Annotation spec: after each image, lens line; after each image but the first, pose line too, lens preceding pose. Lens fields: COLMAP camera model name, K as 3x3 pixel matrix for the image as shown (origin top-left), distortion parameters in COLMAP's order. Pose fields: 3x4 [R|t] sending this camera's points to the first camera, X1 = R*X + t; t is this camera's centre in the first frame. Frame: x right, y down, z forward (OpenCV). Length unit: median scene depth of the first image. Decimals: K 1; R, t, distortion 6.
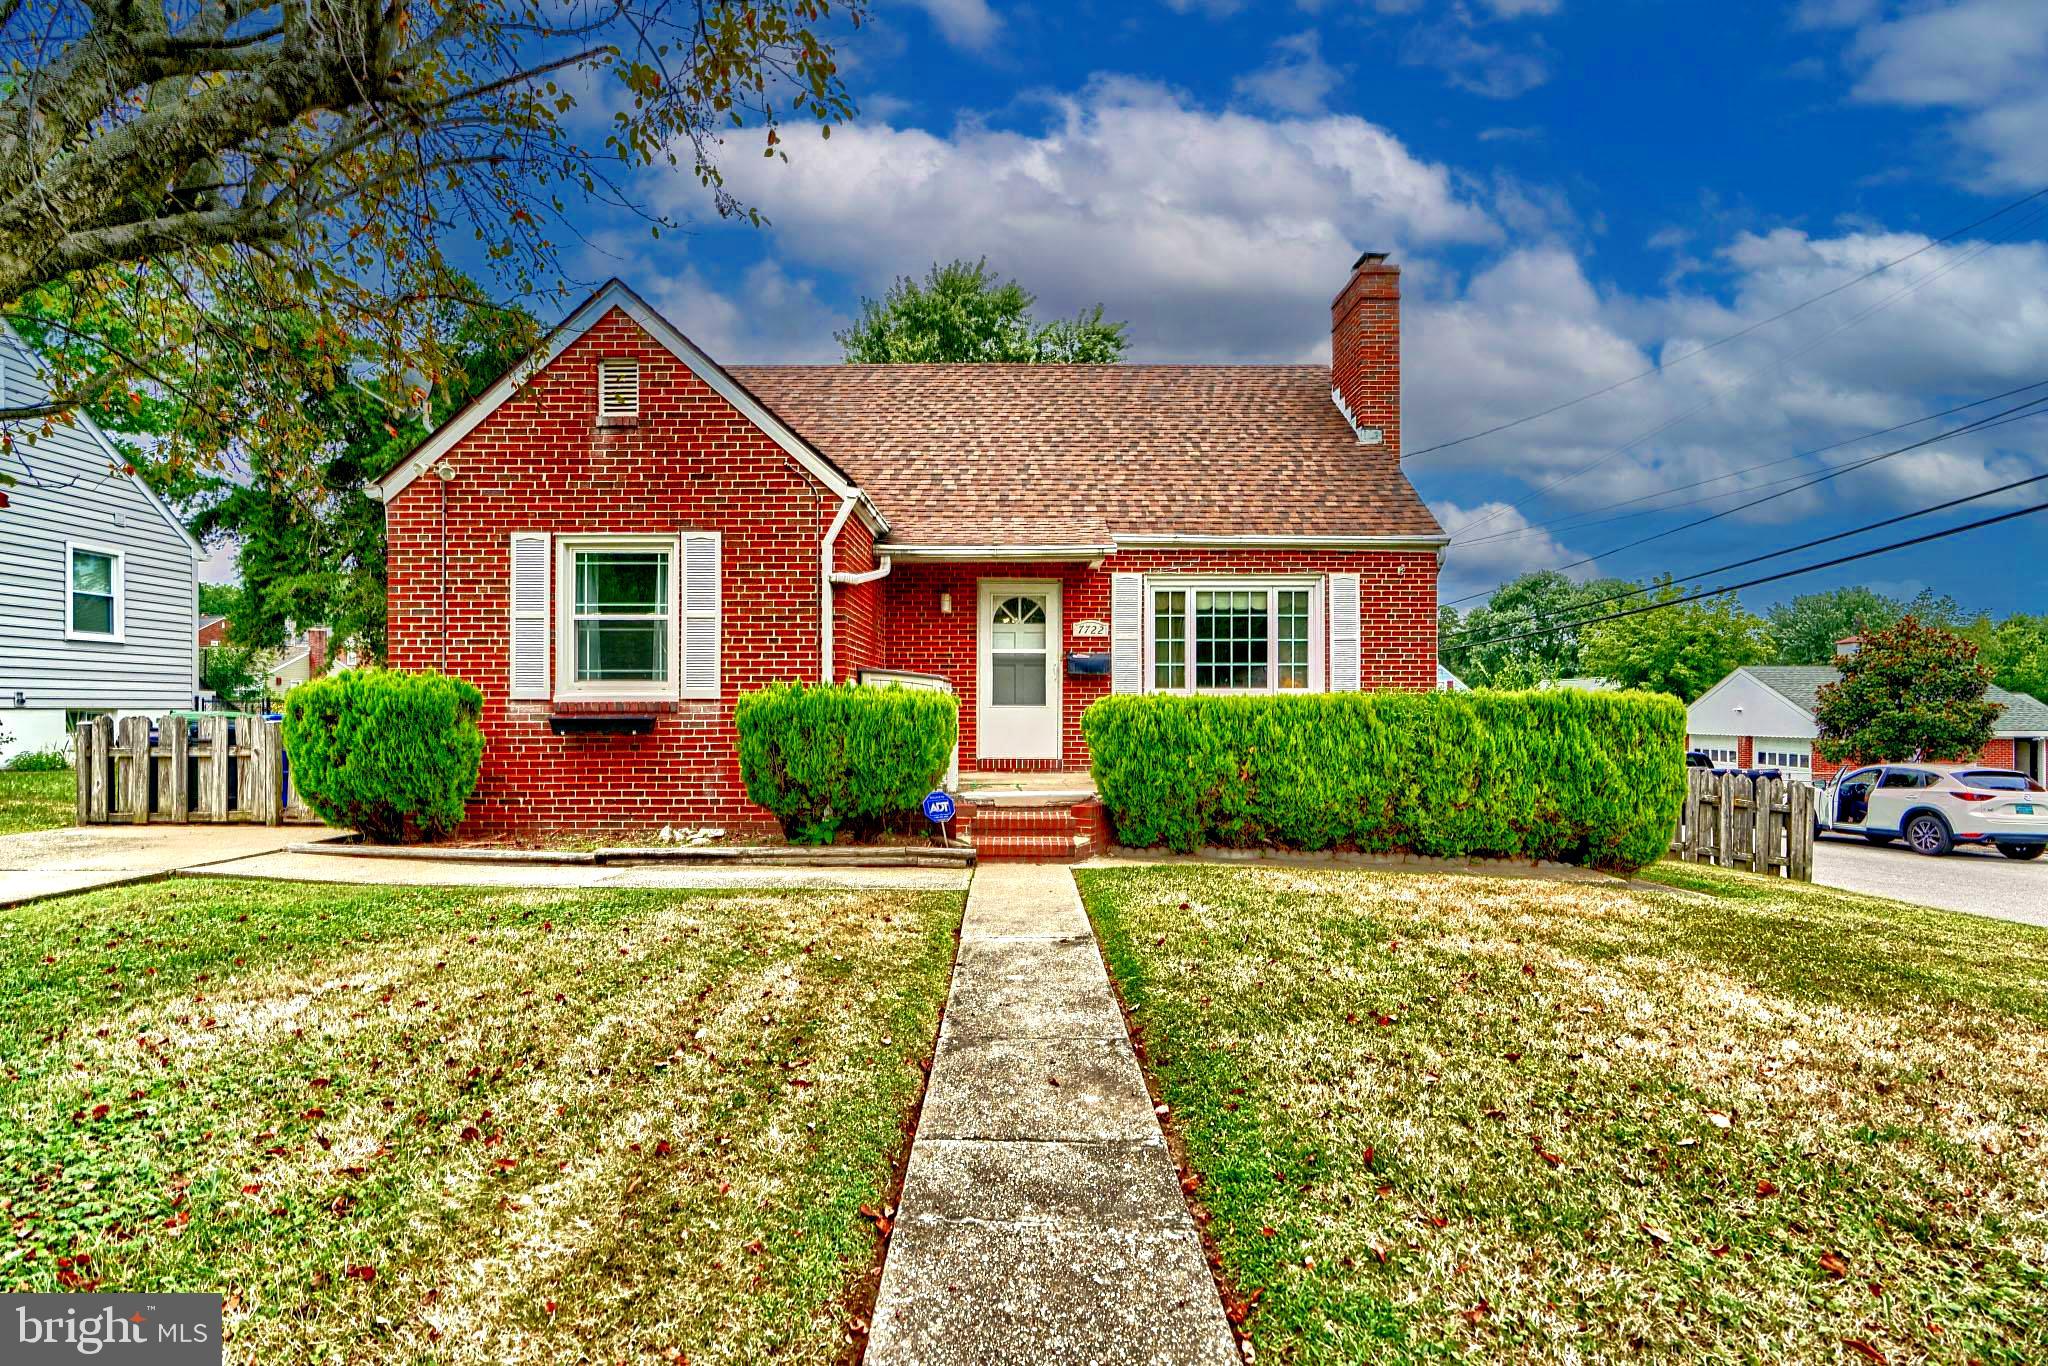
lens RADIAL K [[926.7, 0, 1018.8], [0, 926.7, 714.4], [0, 0, 1]] dist [0.000869, 0.000178]
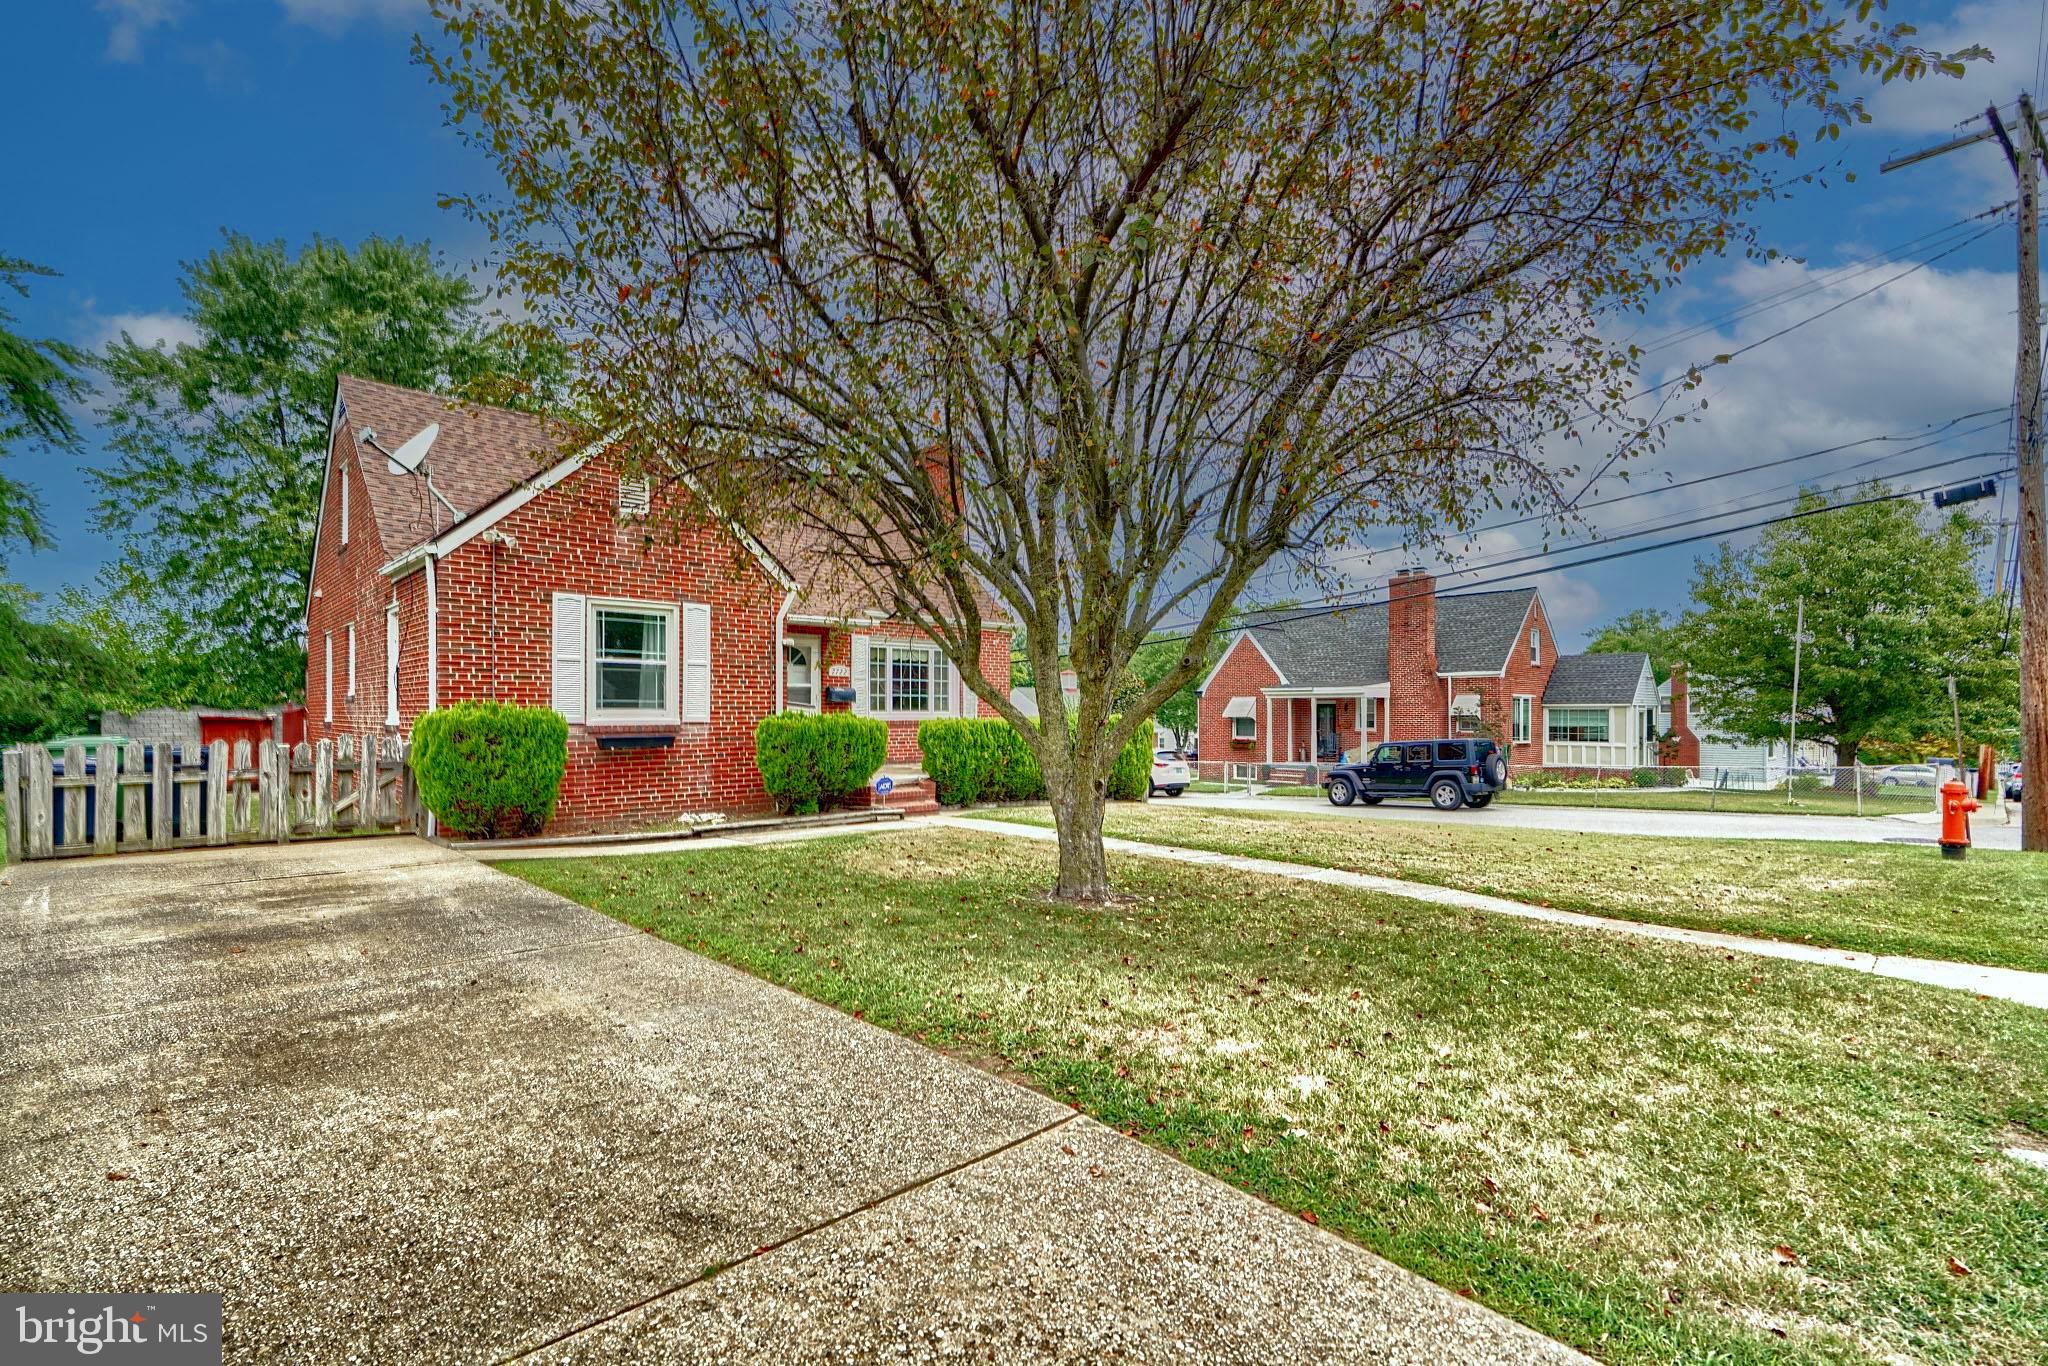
lens RADIAL K [[926.7, 0, 1018.8], [0, 926.7, 714.4], [0, 0, 1]] dist [0.000869, 0.000178]
pose [[0.729025, 0.000244, 0.684487, -0.913481], [0.001319, 0.999998, -0.001761, -0.024431], [-0.684486, 0.002186, 0.729023, -0.350007]]
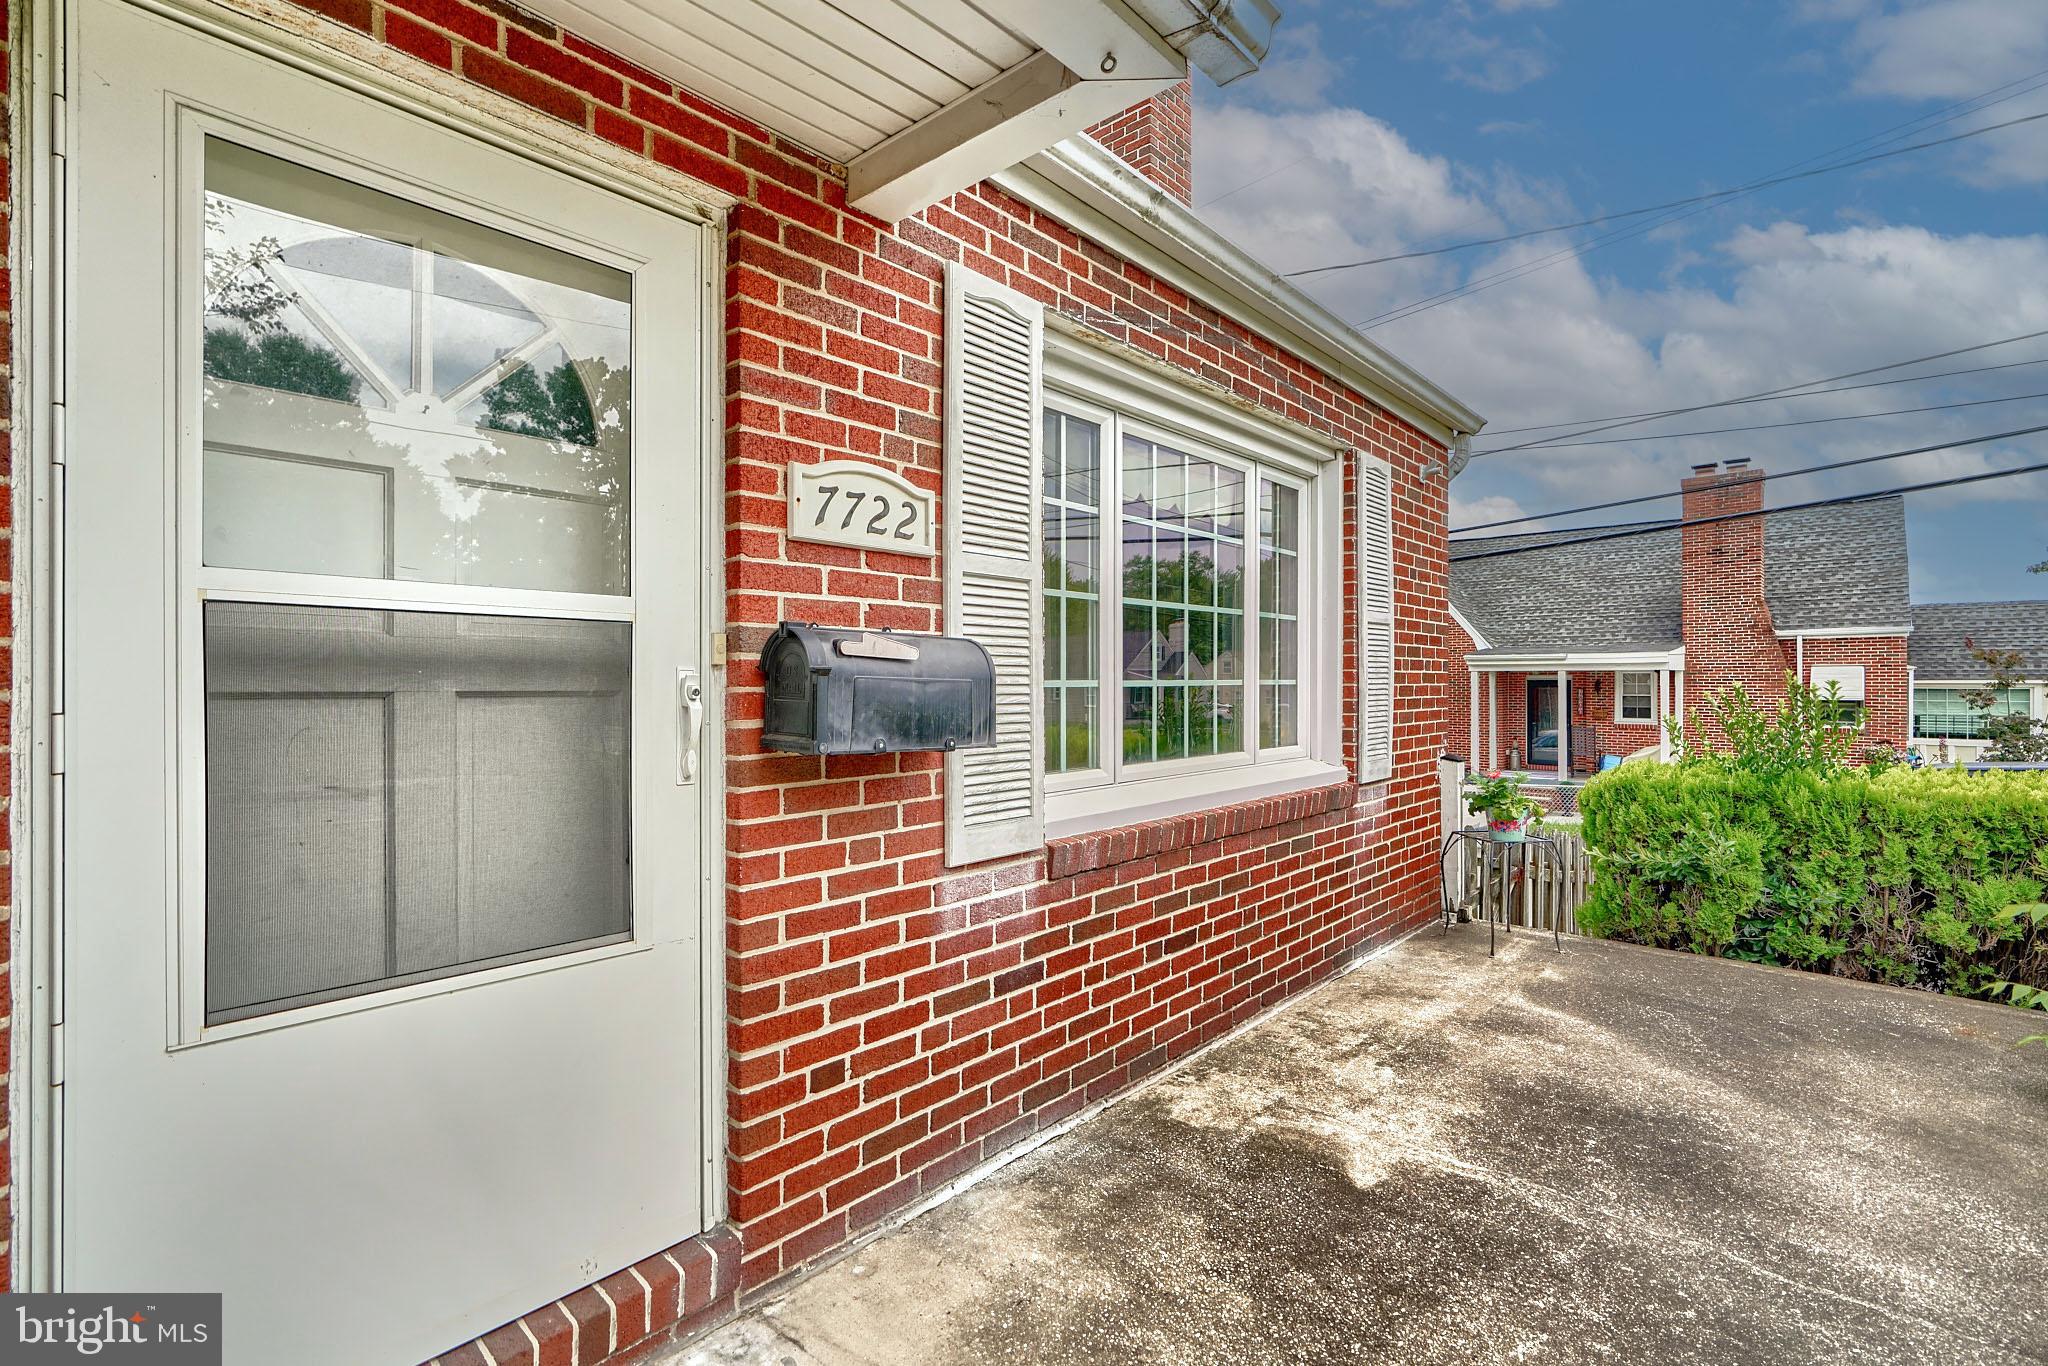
lens RADIAL K [[937.8, 0, 1024.0], [0, 937.8, 683.0], [0, 0, 1]] dist [-0.001909, -0.000221]
pose [[0.679088, -0.000358, 0.734057, -0.058012], [0.002892, 0.999993, -0.002188, -0.068345], [-0.734052, 0.003608, 0.679084, 1.052273]]
